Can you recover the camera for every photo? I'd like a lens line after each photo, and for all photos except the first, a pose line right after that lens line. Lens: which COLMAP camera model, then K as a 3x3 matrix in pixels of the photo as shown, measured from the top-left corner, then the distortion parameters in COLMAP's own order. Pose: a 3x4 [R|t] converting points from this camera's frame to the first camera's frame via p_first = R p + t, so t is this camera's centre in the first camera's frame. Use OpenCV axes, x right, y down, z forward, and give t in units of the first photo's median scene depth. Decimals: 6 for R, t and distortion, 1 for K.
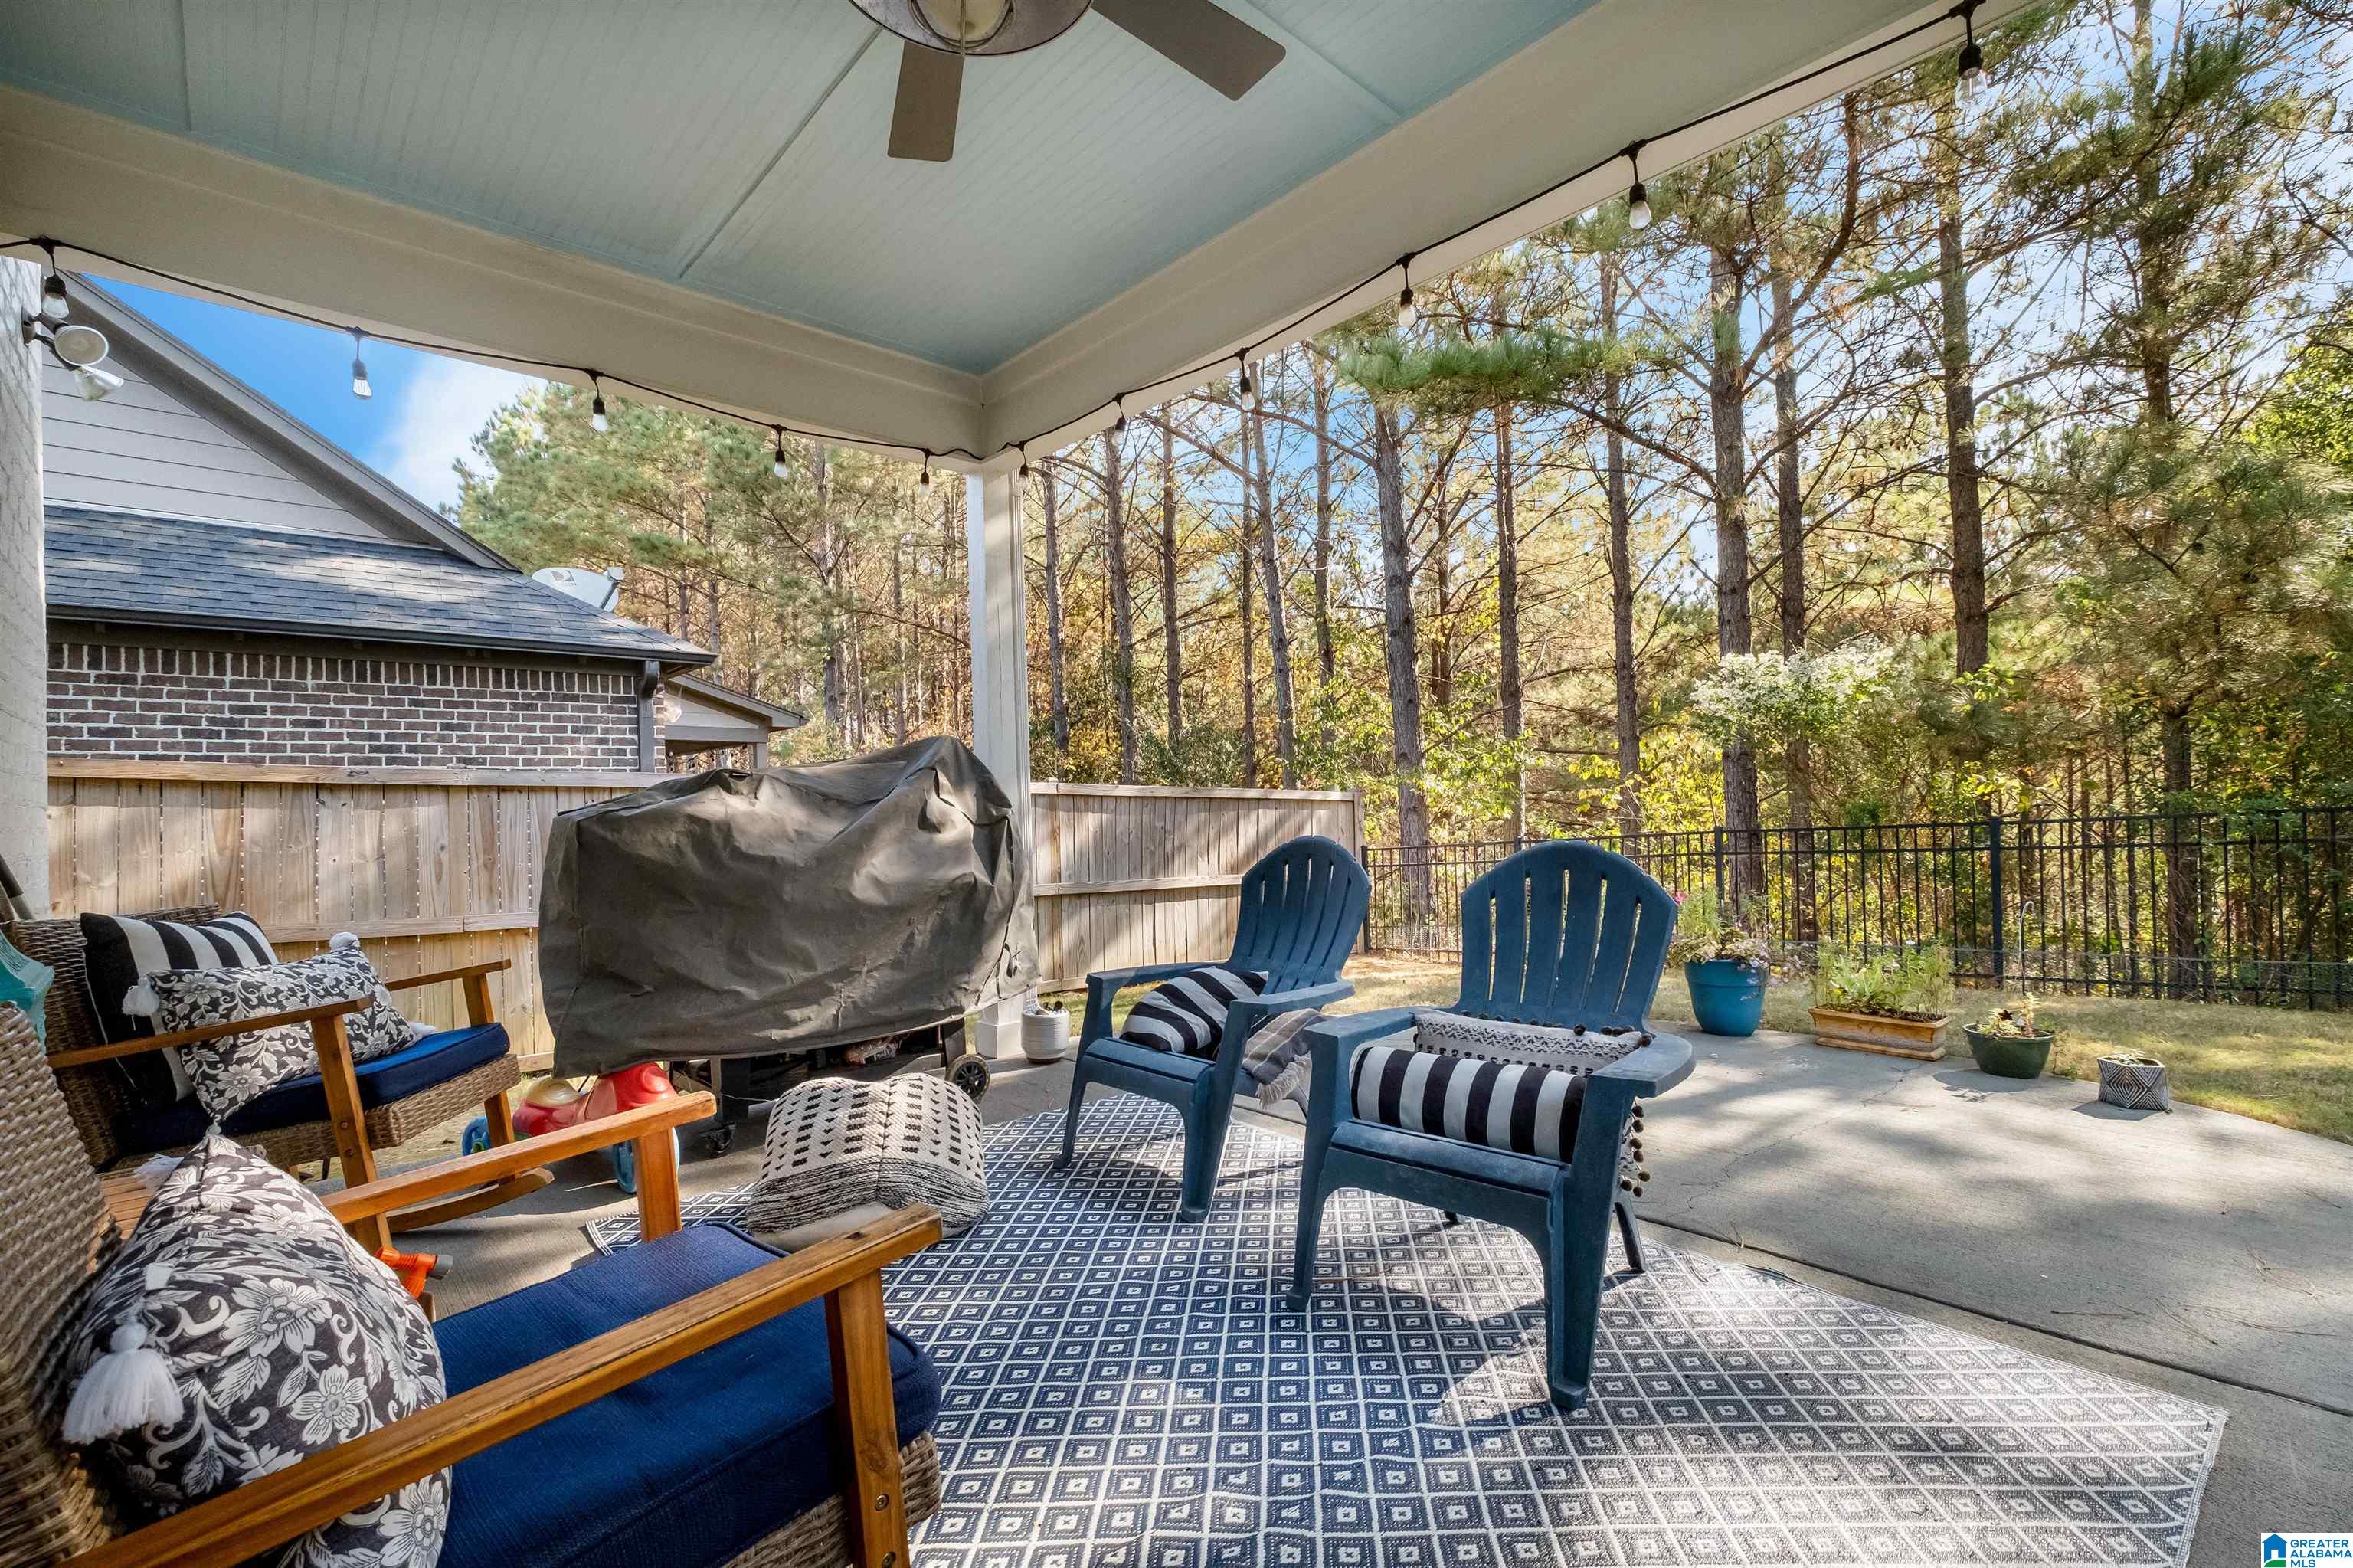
lens RADIAL K [[1035.8, 0, 1162.1], [0, 1035.8, 786.6], [0, 0, 1]] dist [-0.000752, -0.000338]
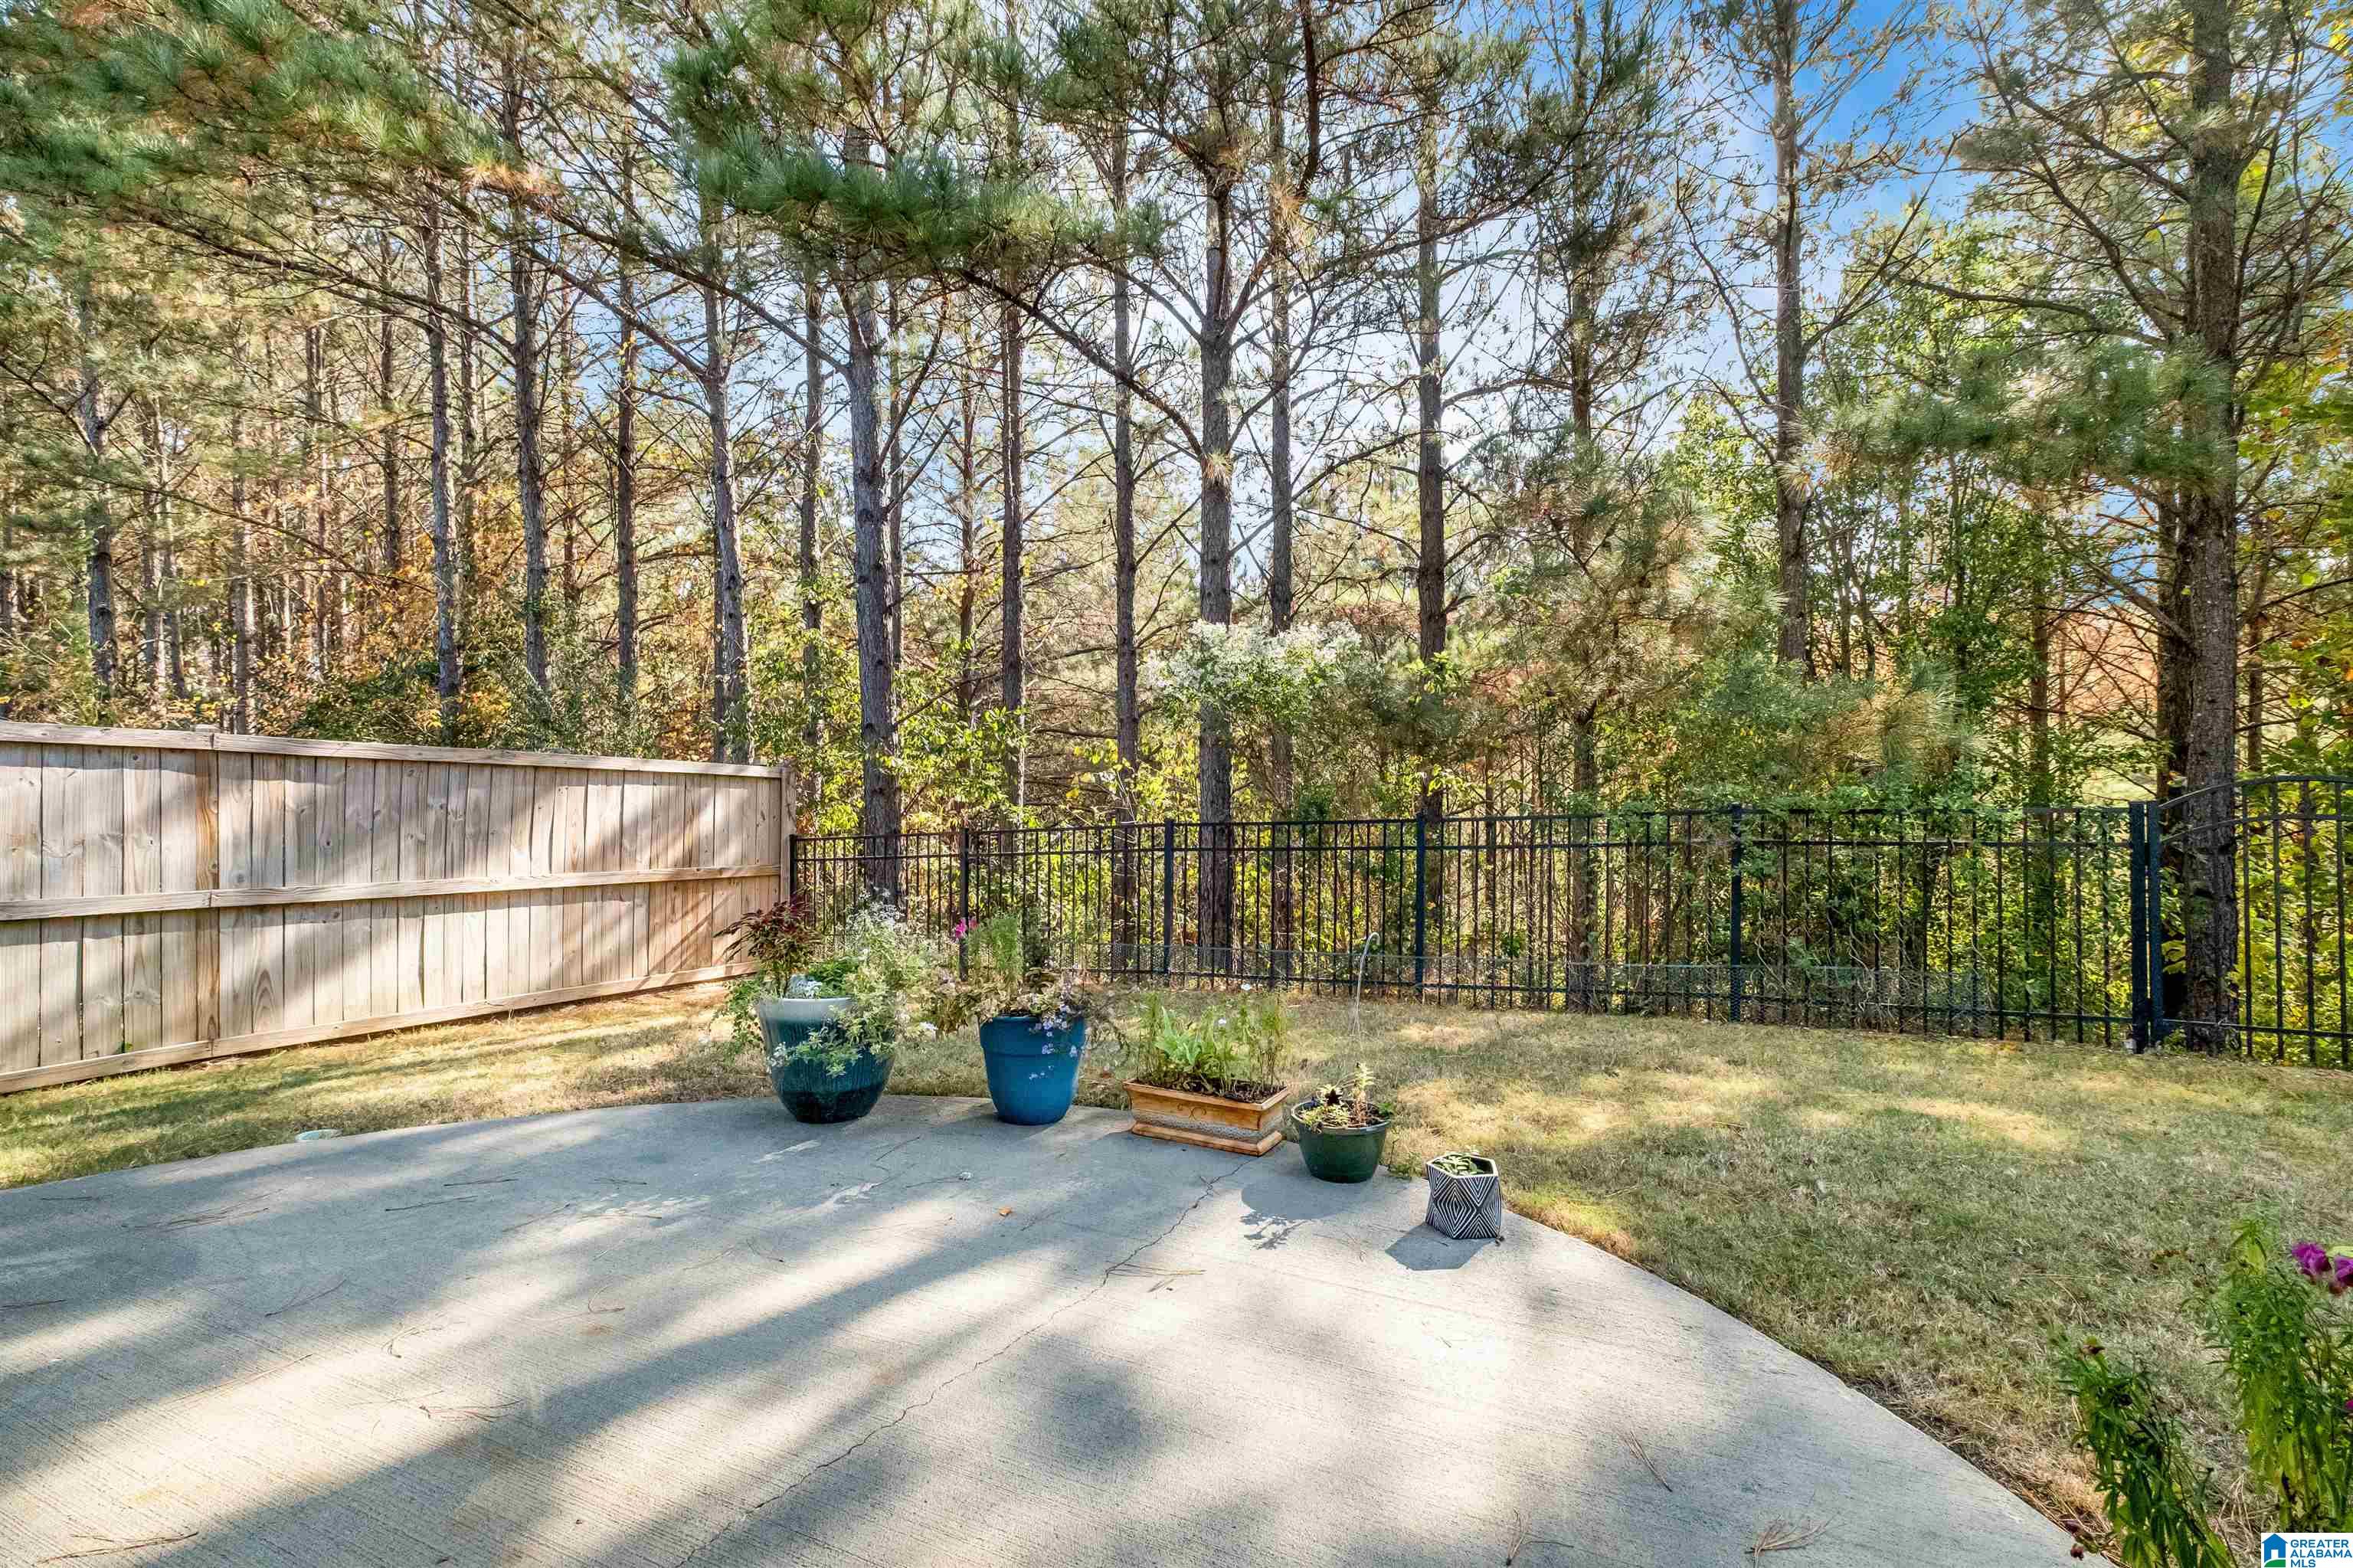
lens RADIAL K [[1035.8, 0, 1162.1], [0, 1035.8, 786.6], [0, 0, 1]] dist [-0.000752, -0.000338]
pose [[0.930707, 0.028276, 0.364671, 0.205634], [-0.033382, 0.999413, 0.007703, 0.004831], [-0.364239, -0.019343, 0.931105, 0.182434]]
